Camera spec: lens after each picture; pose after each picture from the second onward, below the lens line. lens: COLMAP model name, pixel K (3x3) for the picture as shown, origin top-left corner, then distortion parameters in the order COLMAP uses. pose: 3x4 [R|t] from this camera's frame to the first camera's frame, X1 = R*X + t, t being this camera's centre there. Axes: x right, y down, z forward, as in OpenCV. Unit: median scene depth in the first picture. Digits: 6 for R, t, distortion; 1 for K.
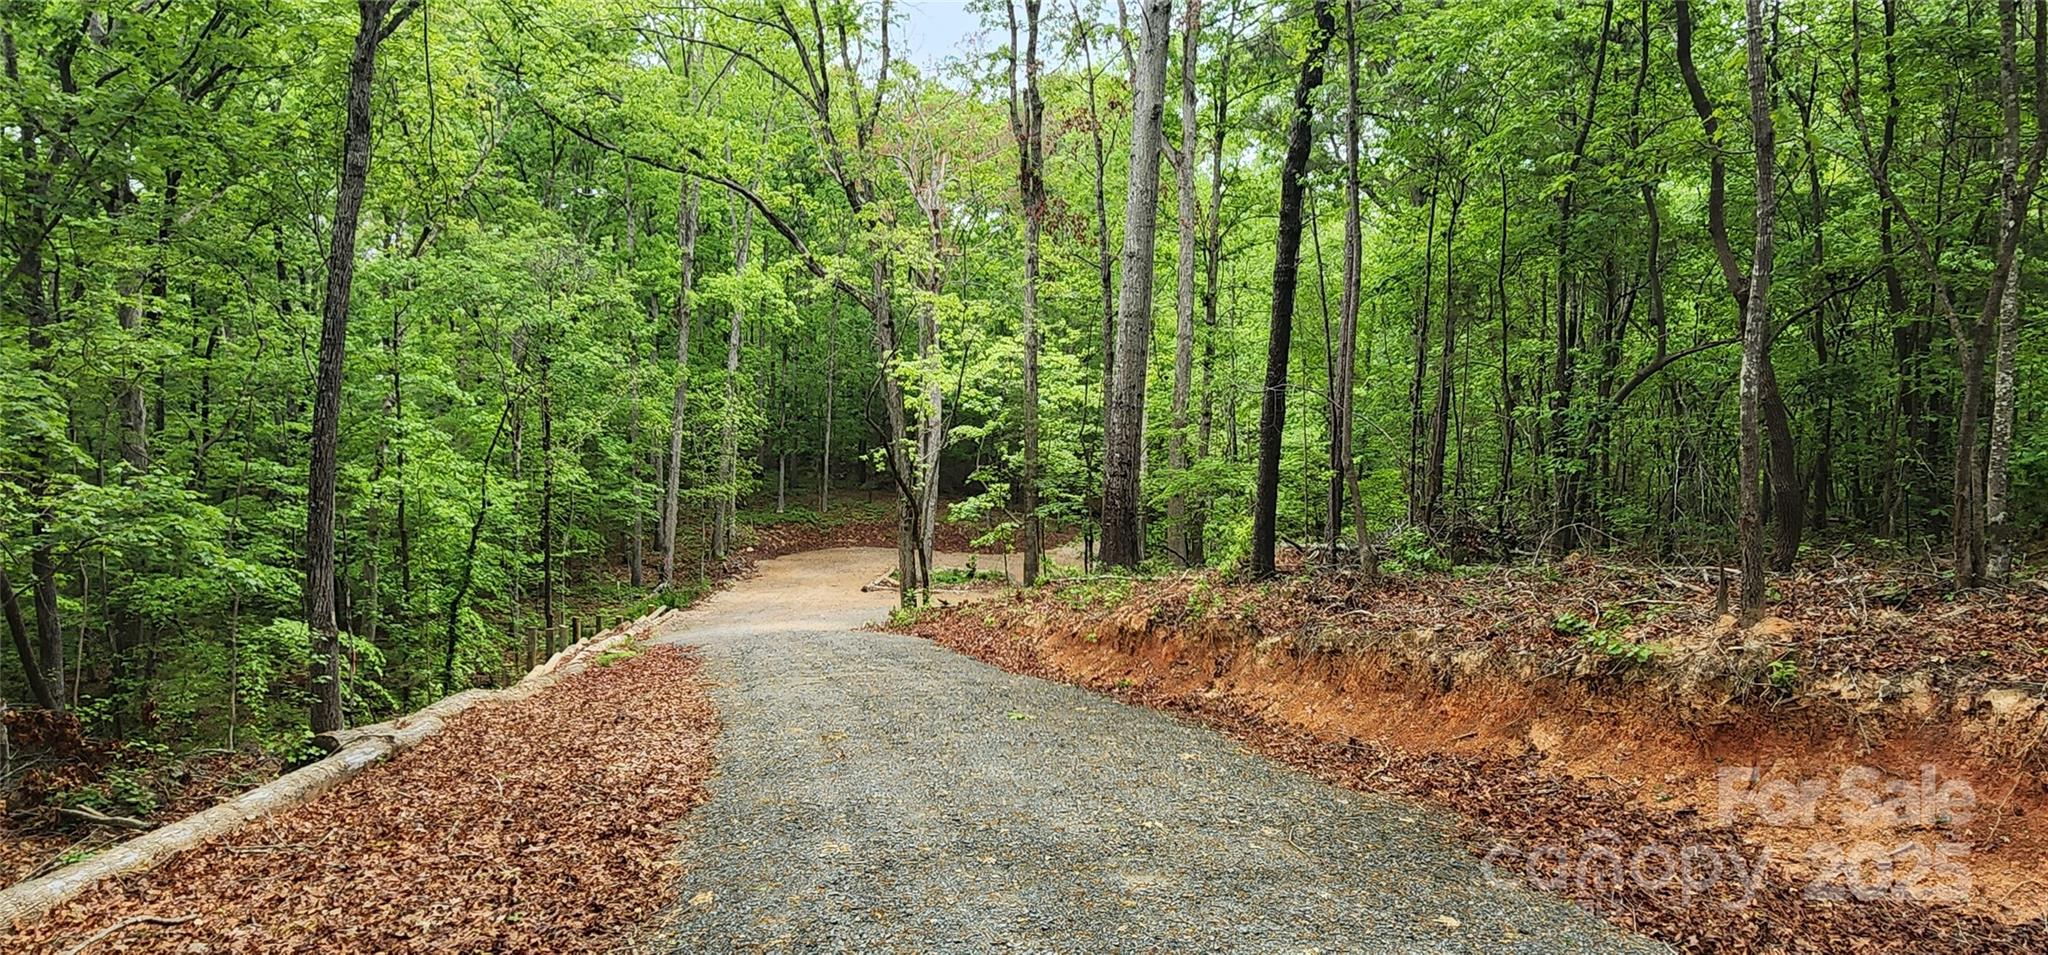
lens RADIAL K [[1083.1, 0, 1018.9], [0, 1083.1, 481.0], [0, 0, 1]] dist [0.002744, 0.001393]
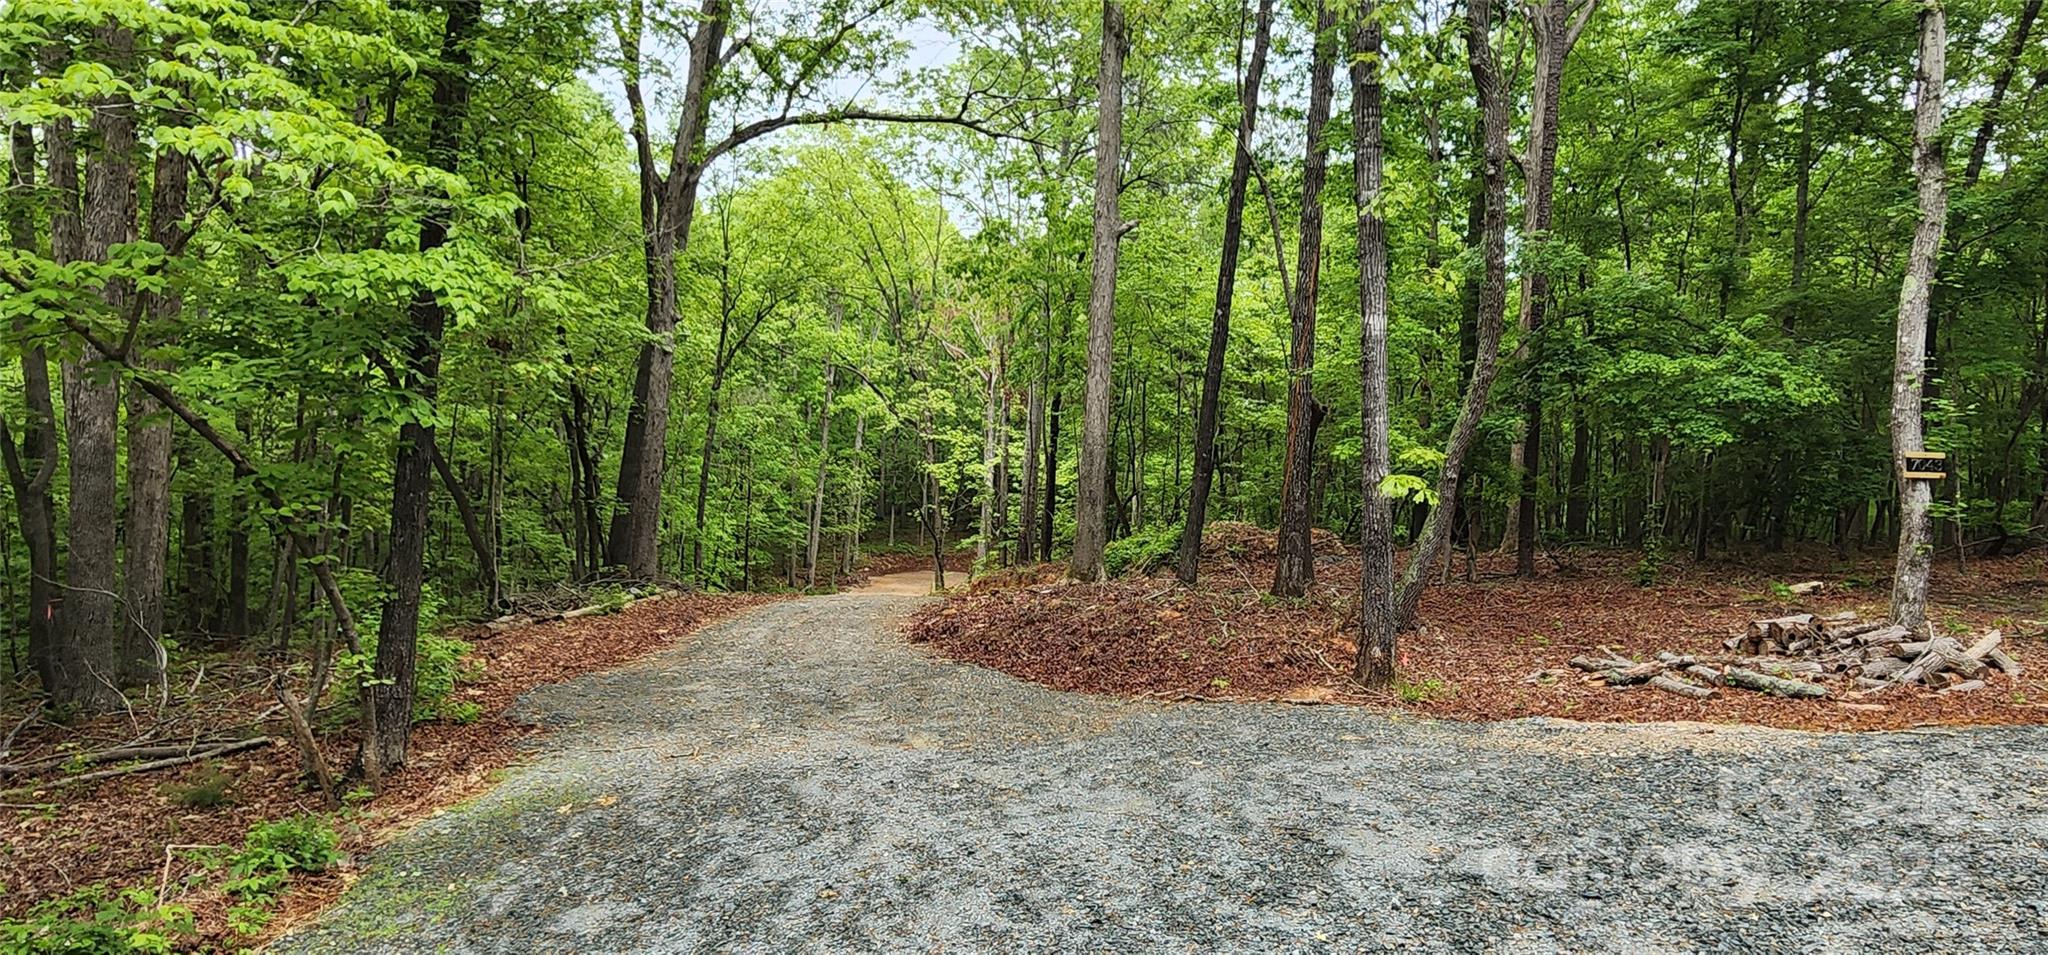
lens RADIAL K [[1083.1, 0, 1025.2], [0, 1083.1, 480.1], [0, 0, 1]] dist [0.002744, 0.001393]
pose [[0.991752, 0.020899, -0.126454, 0.185552], [-0.026267, 0.998817, -0.040928, -0.004456], [0.125449, 0.043912, 0.991128, -0.543203]]
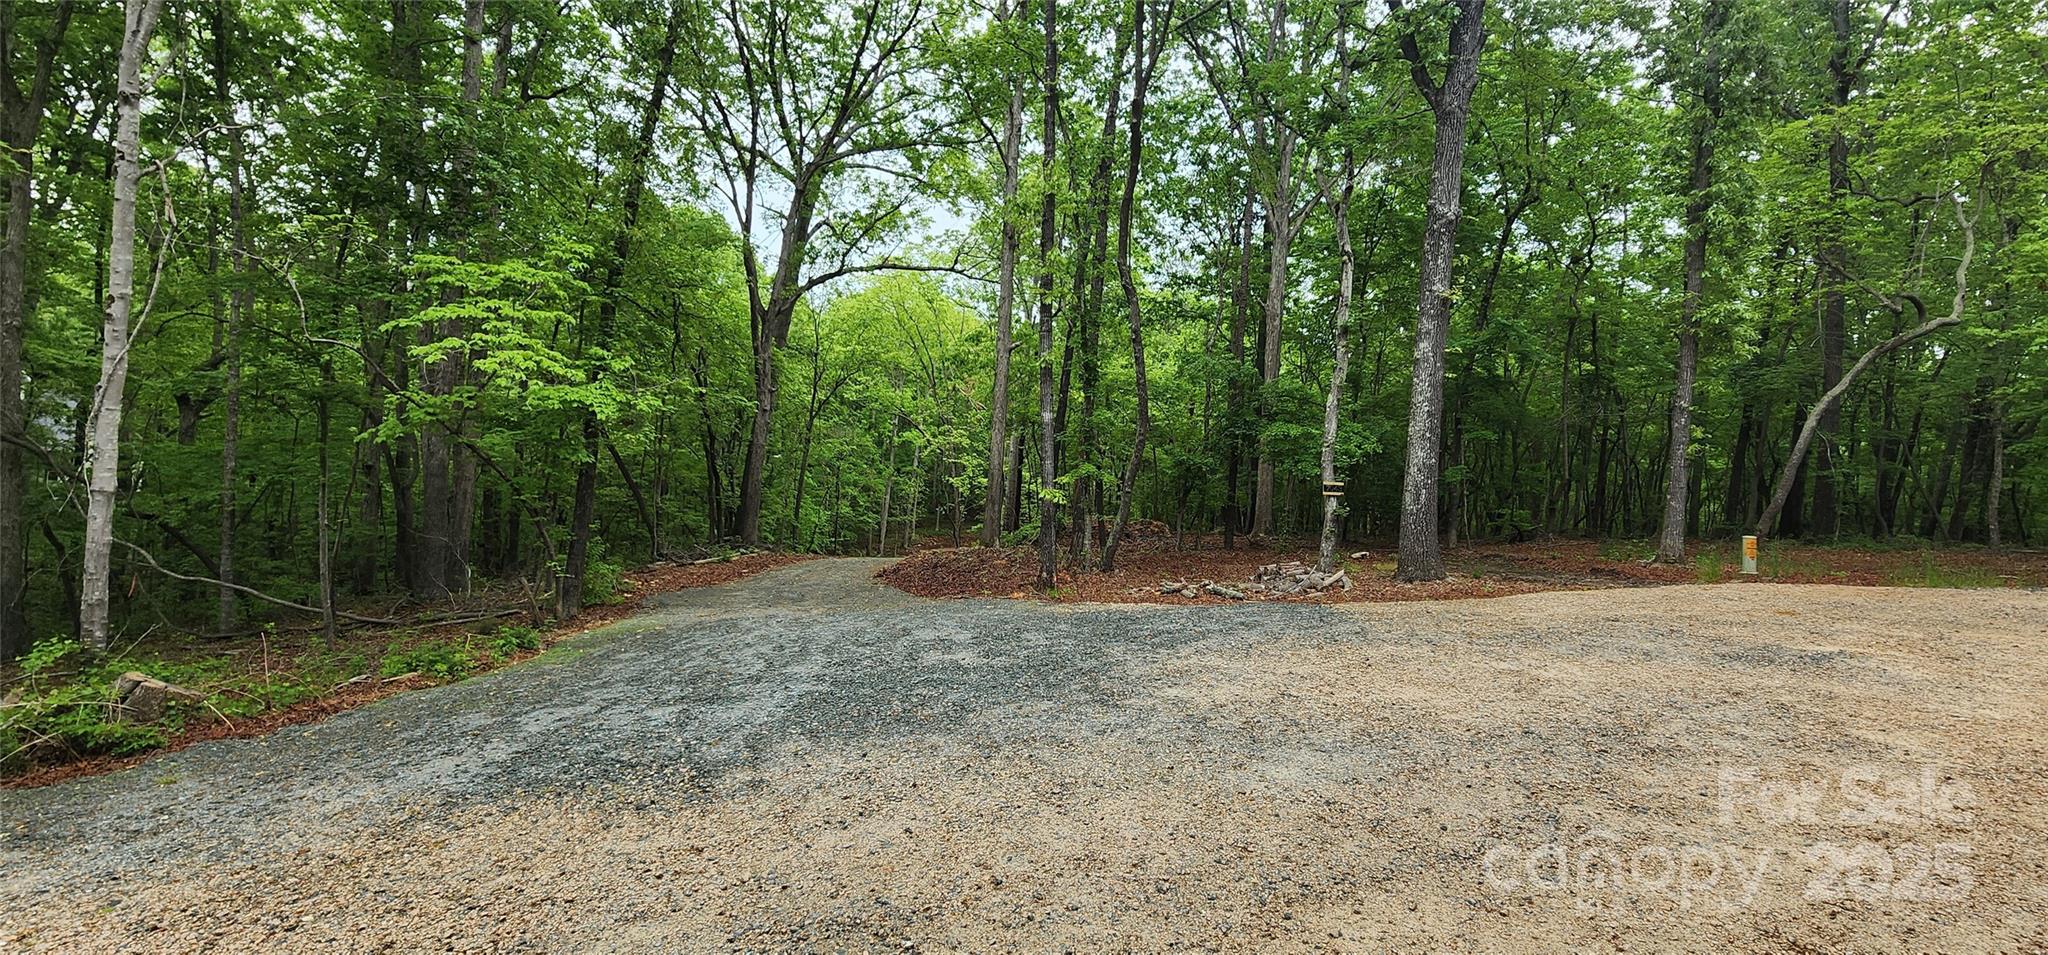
lens RADIAL K [[743.0, 0, 1033.9], [0, 743.0, 470.3], [0, 0, 1]] dist [0.000004, -0.000010]
pose [[0.988048, 0.032722, -0.150631, 0.264523], [-0.042833, 0.997006, -0.064375, -0.004081], [0.148074, 0.070058, 0.986492, -0.620371]]
